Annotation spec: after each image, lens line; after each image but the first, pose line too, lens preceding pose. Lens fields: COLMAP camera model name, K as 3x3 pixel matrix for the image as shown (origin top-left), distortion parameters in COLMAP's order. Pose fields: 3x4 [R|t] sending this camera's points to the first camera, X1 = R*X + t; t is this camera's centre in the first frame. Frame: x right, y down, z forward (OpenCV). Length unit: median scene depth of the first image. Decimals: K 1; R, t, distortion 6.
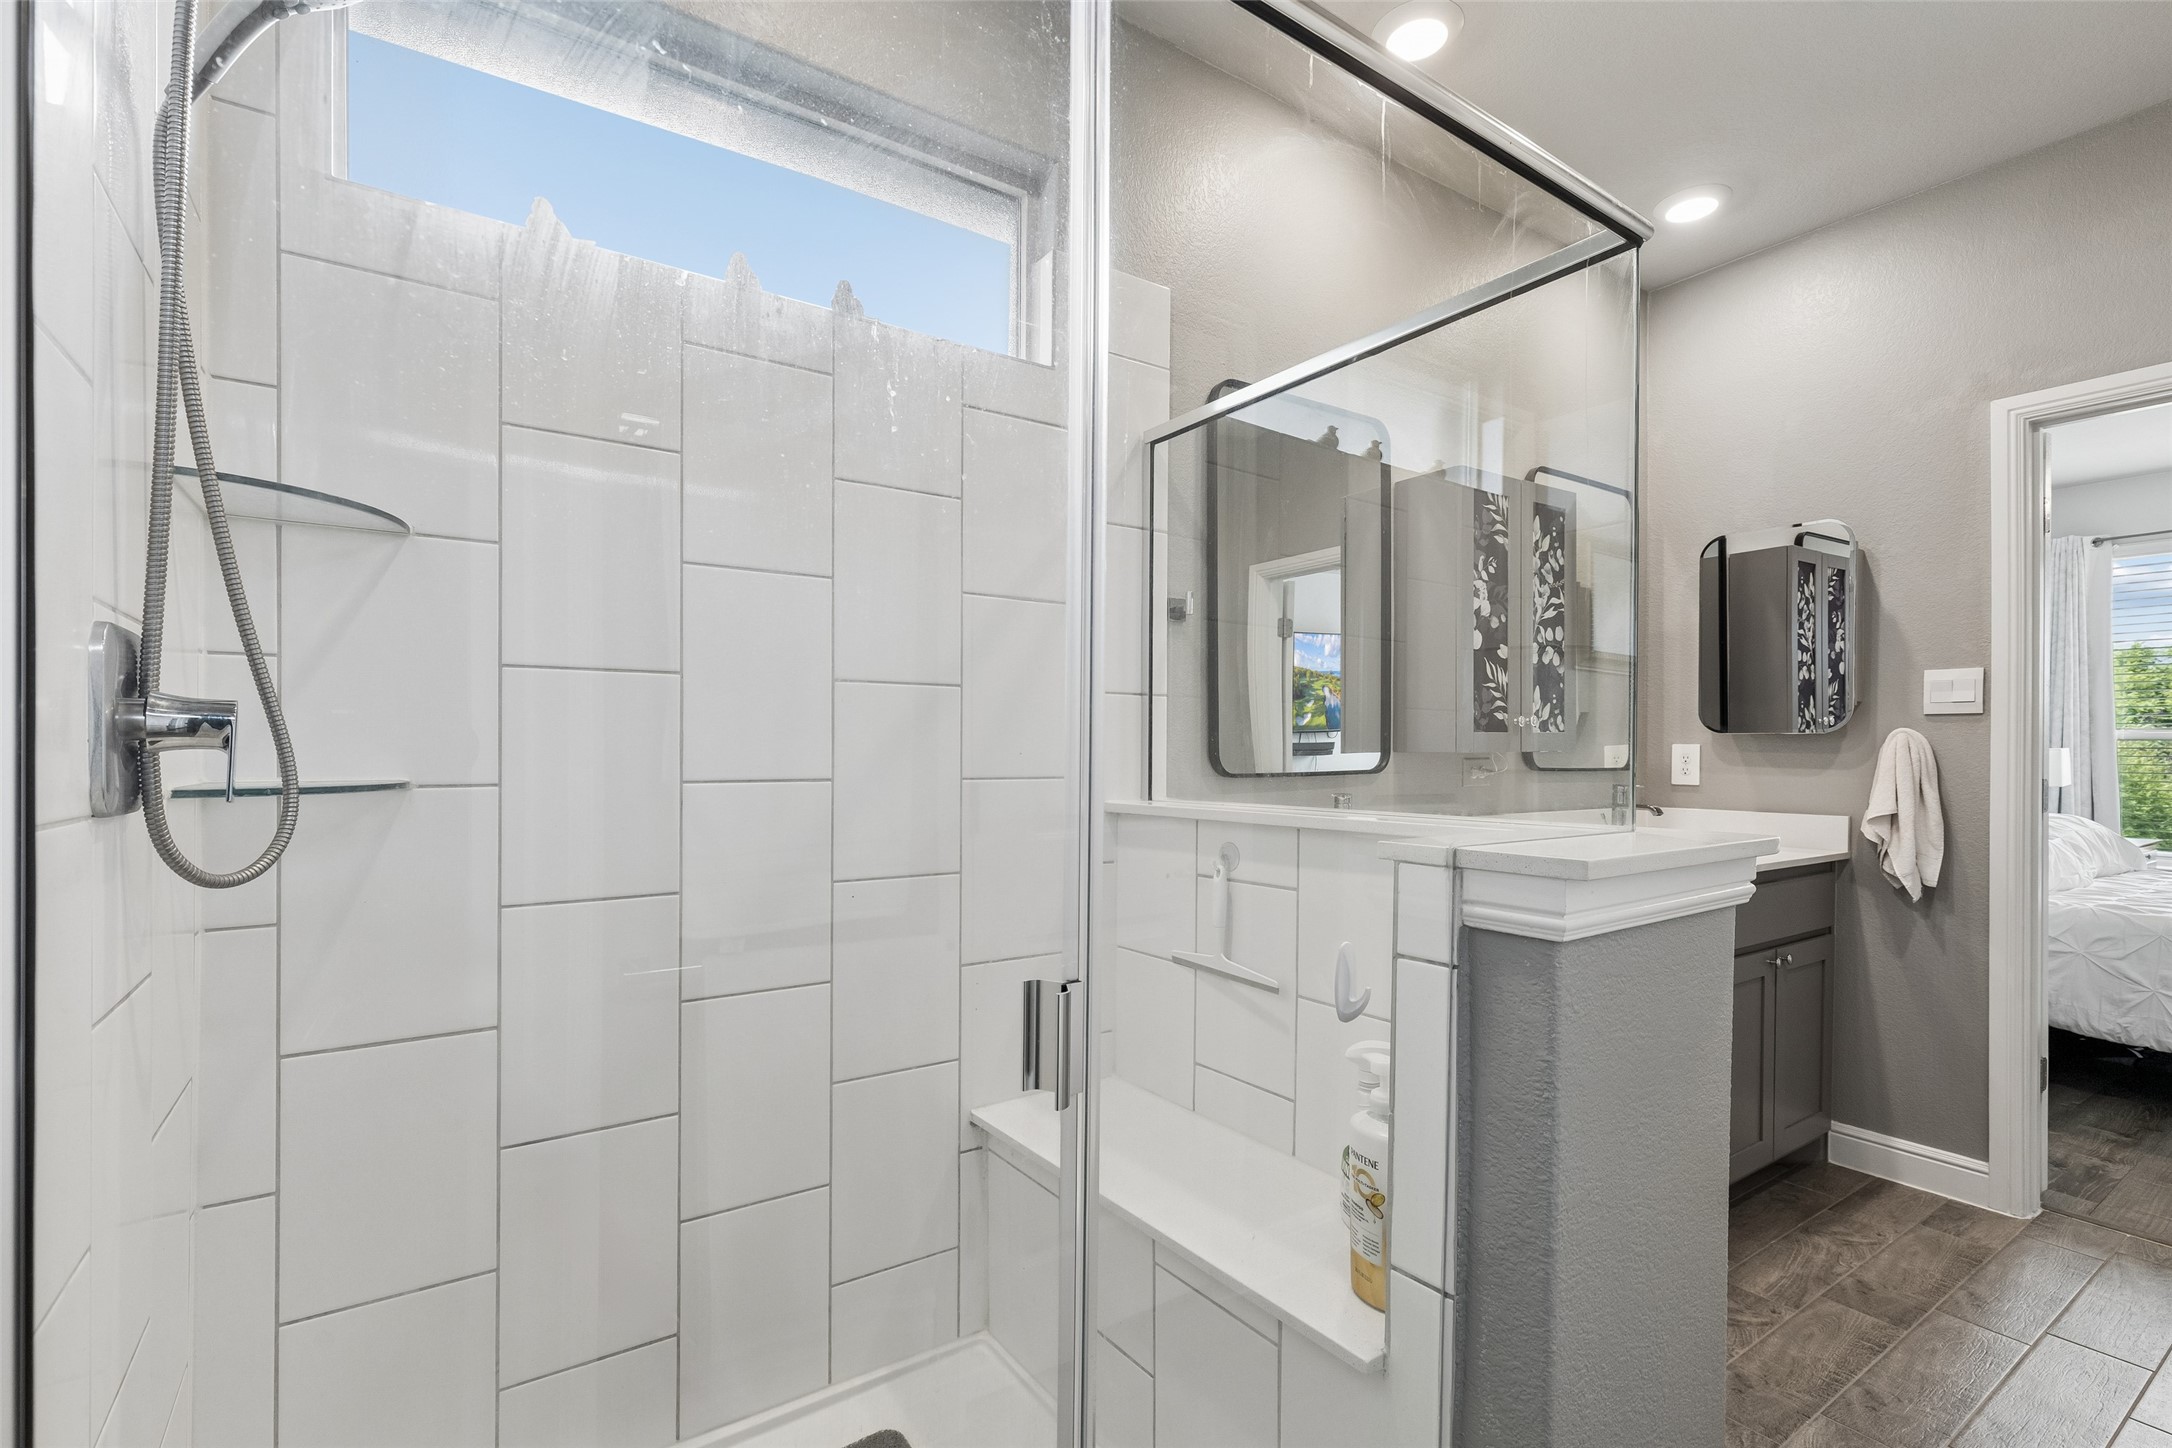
lens RADIAL K [[1003.0, 0, 1058.4], [0, 1003.0, 755.5], [0, 0, 1]] dist [0.001441, 0.000072]
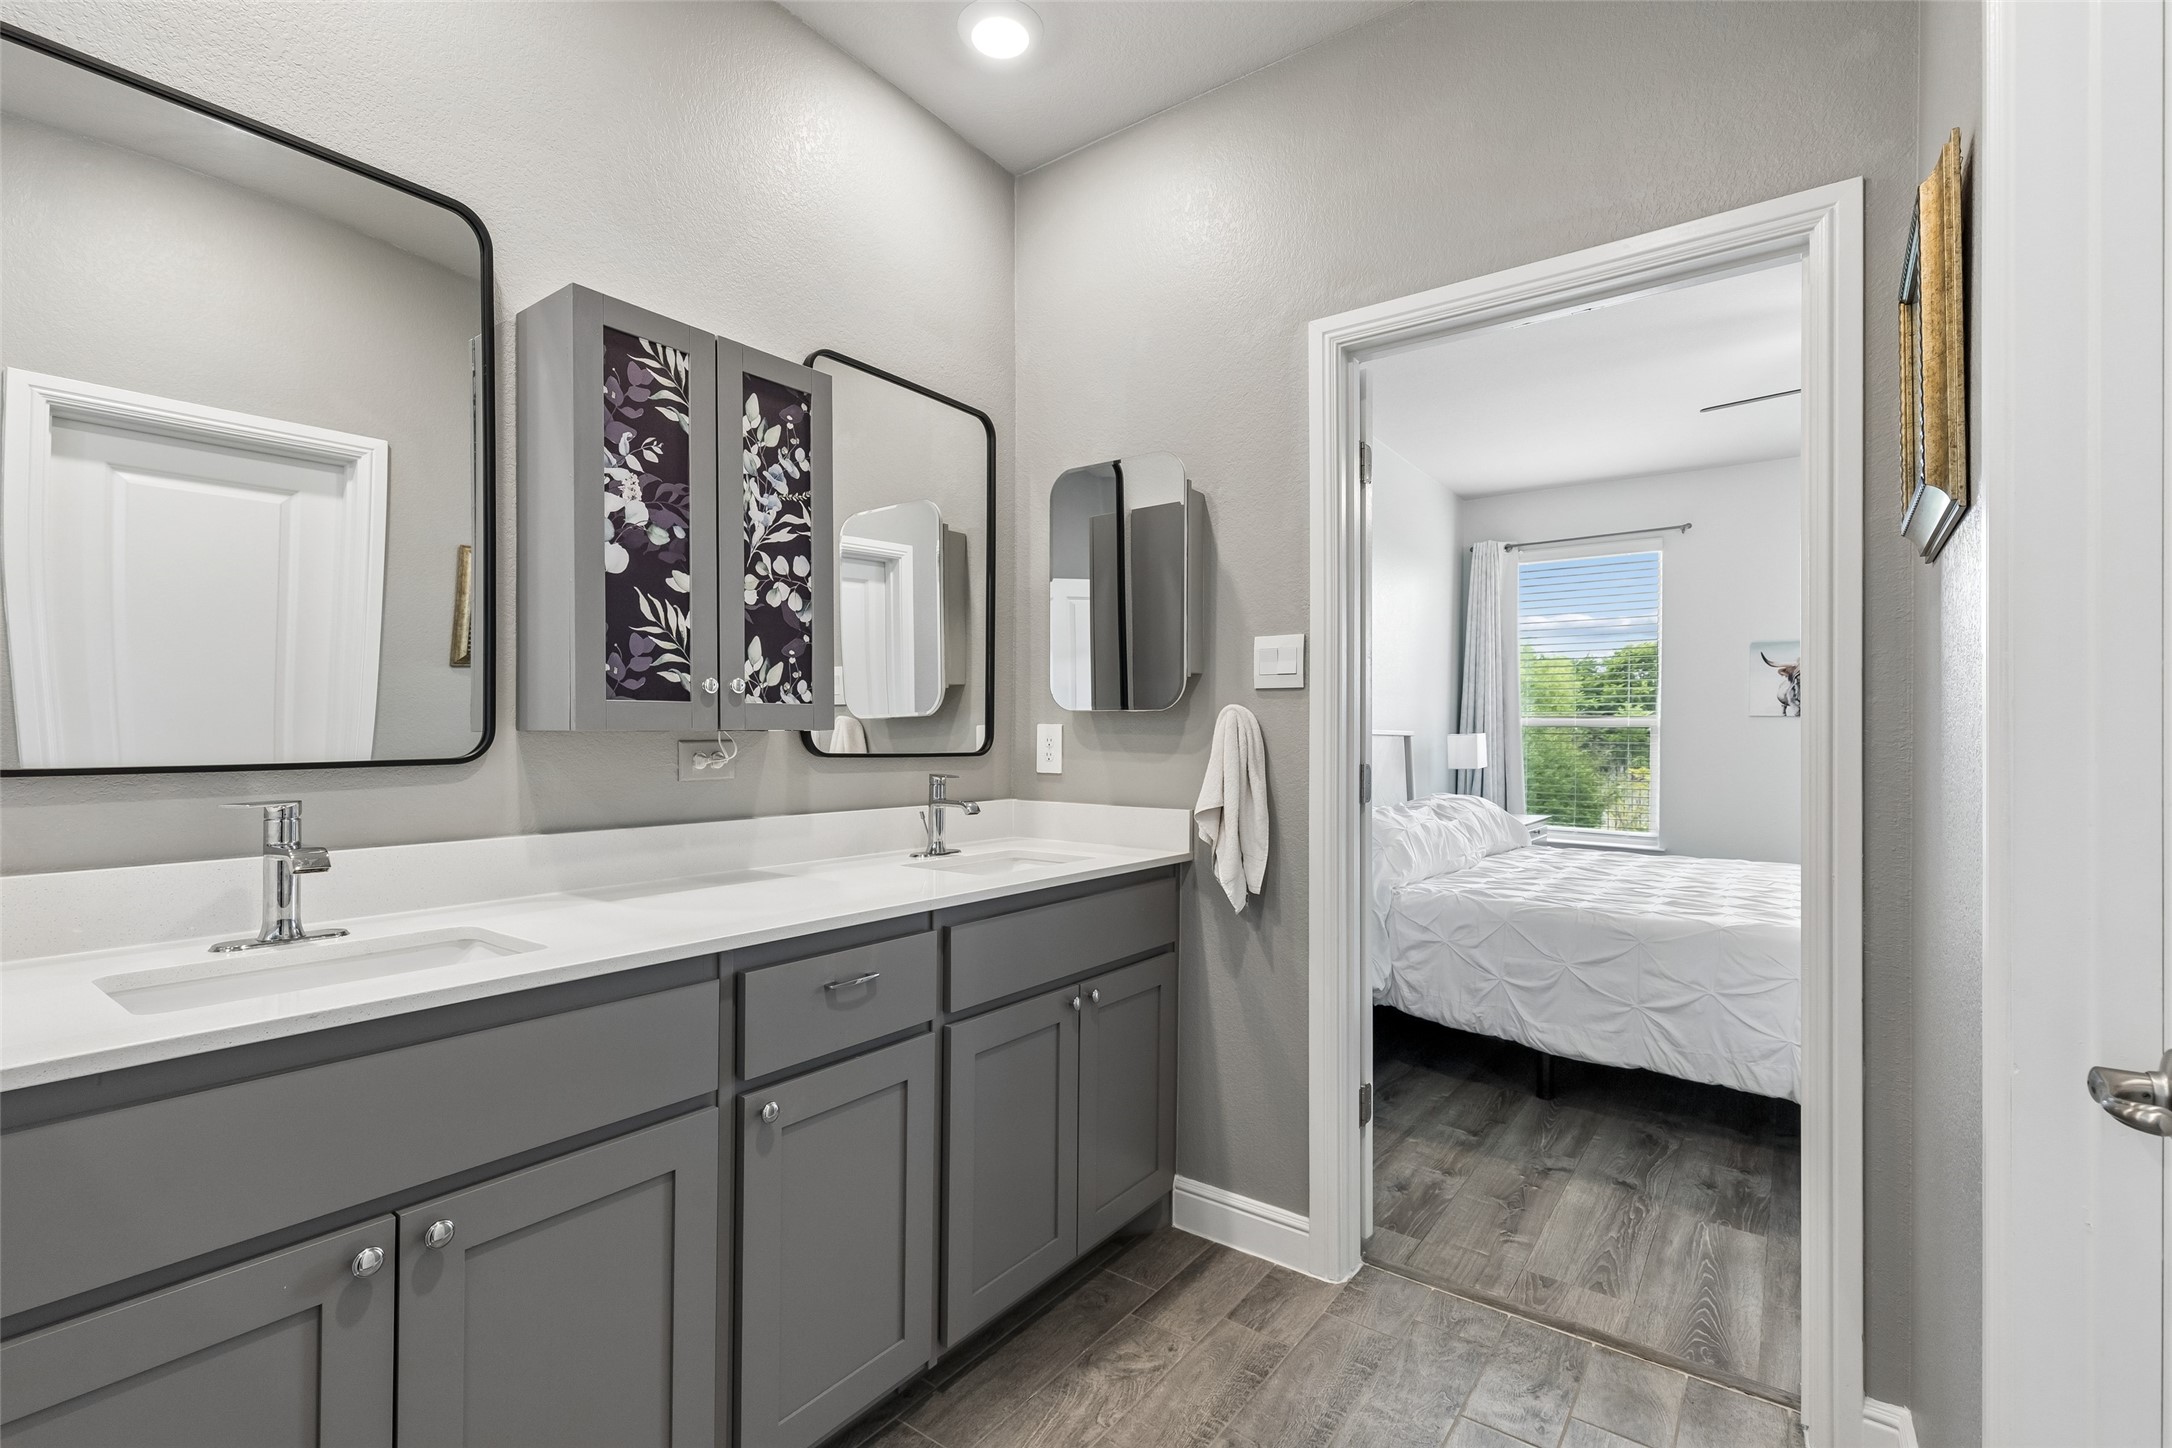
lens RADIAL K [[984.4, 0, 1084.1], [0, 984.4, 732.8], [0, 0, 1]] dist [0.003971, 0.000004]
pose [[0.941431, 0.002797, 0.337195, 0.456203], [0.000639, 0.999949, -0.010078, 0.004729], [-0.337206, 0.009704, 0.941381, 0.272970]]
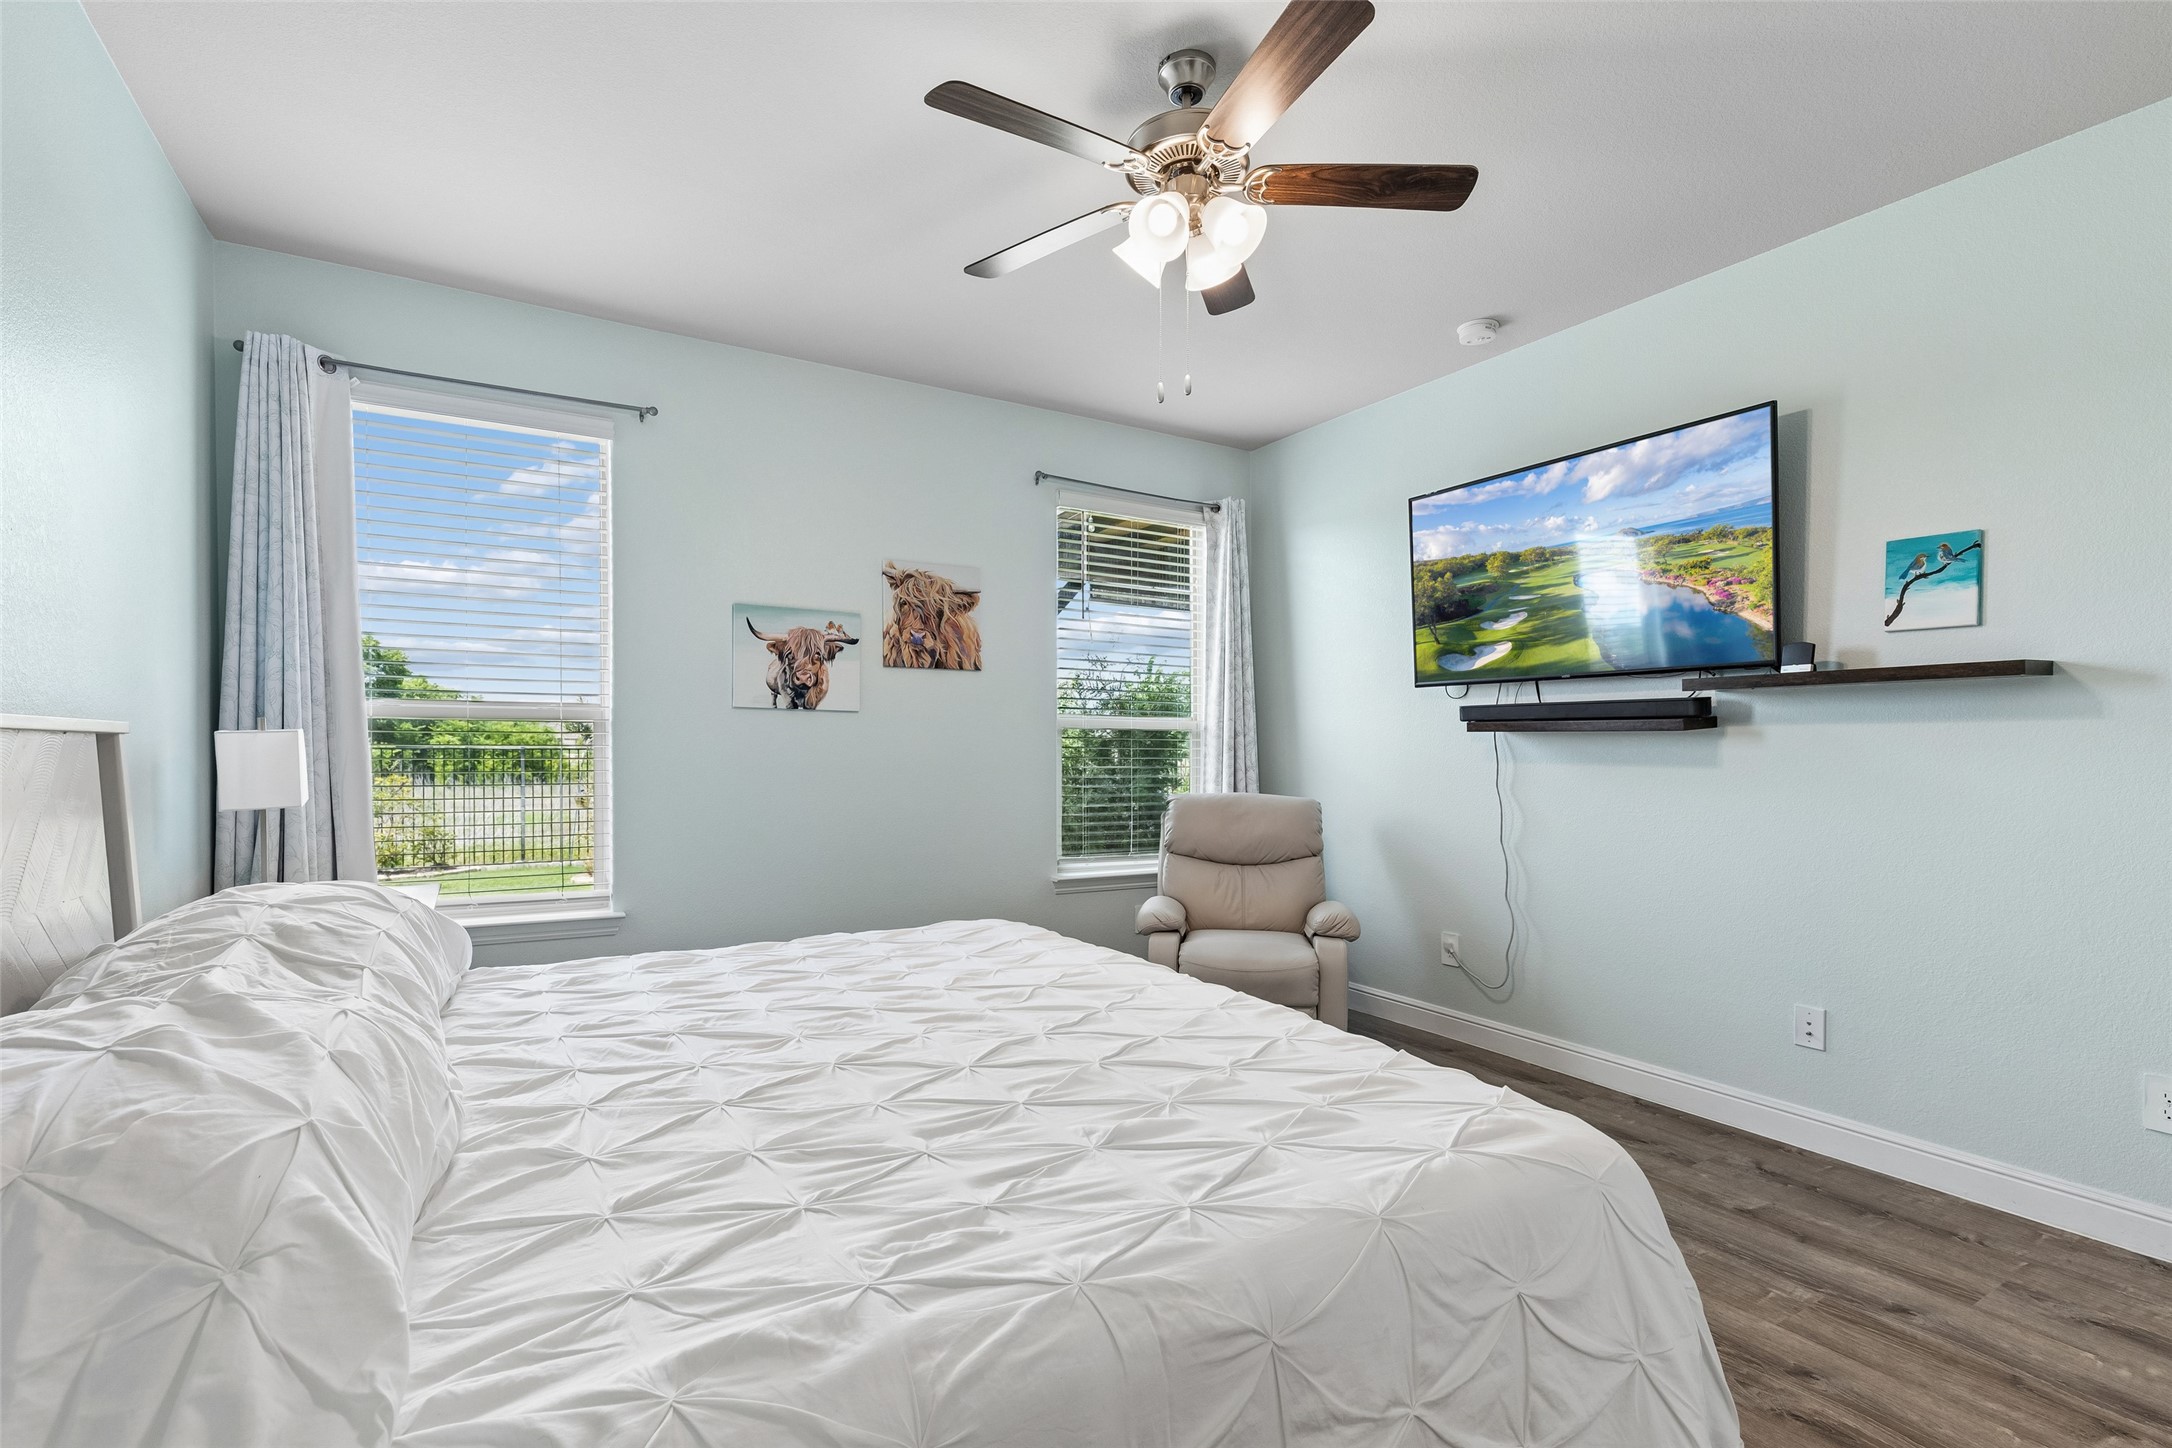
lens RADIAL K [[981.7, 0, 1058.6], [0, 981.7, 748.7], [0, 0, 1]] dist [0.015266, -0.000270]
pose [[0.064270, -0.010319, 0.997879, 1.014968], [0.007534, 0.999923, 0.009855, 0.000369], [-0.997904, 0.006885, 0.064343, 1.122257]]
